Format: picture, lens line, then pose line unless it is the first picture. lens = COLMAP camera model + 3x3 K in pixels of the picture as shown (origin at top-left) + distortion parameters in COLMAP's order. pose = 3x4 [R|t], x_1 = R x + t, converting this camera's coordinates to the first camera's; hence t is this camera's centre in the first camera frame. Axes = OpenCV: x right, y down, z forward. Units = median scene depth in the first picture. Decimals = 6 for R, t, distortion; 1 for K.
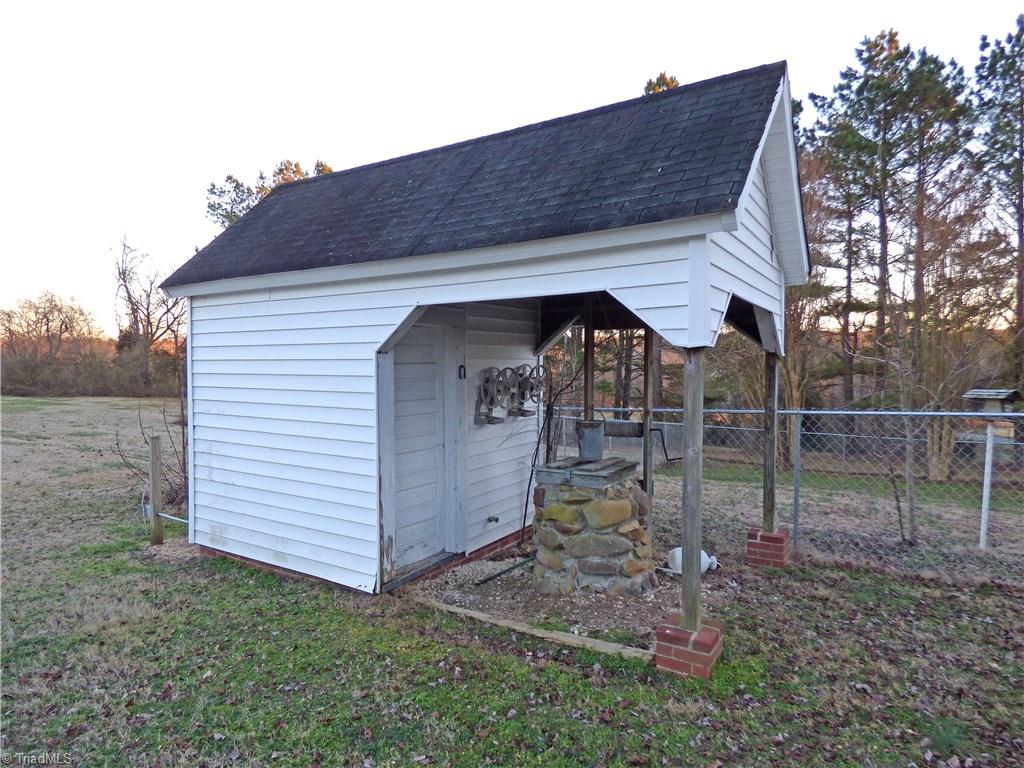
lens RADIAL K [[632.1, 0, 513.8], [0, 632.1, 388.0], [0, 0, 1]] dist [-0.000947, -0.001516]
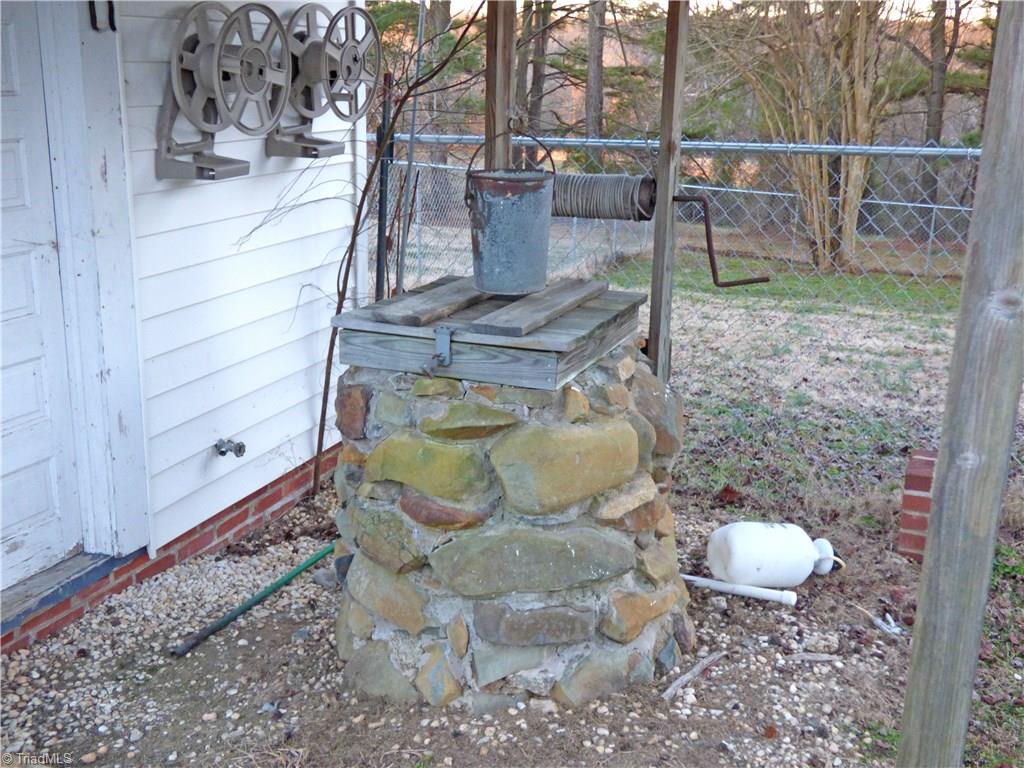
lens RADIAL K [[1101.7, 0, 514.5], [0, 1101.7, 387.9], [0, 0, 1]] dist [-0.030776, 0.000000]
pose [[0.985706, -0.022201, 0.167006, 0.025095], [-0.018769, 0.970639, 0.239808, 0.023128], [-0.167426, -0.239515, 0.956348, 0.408433]]
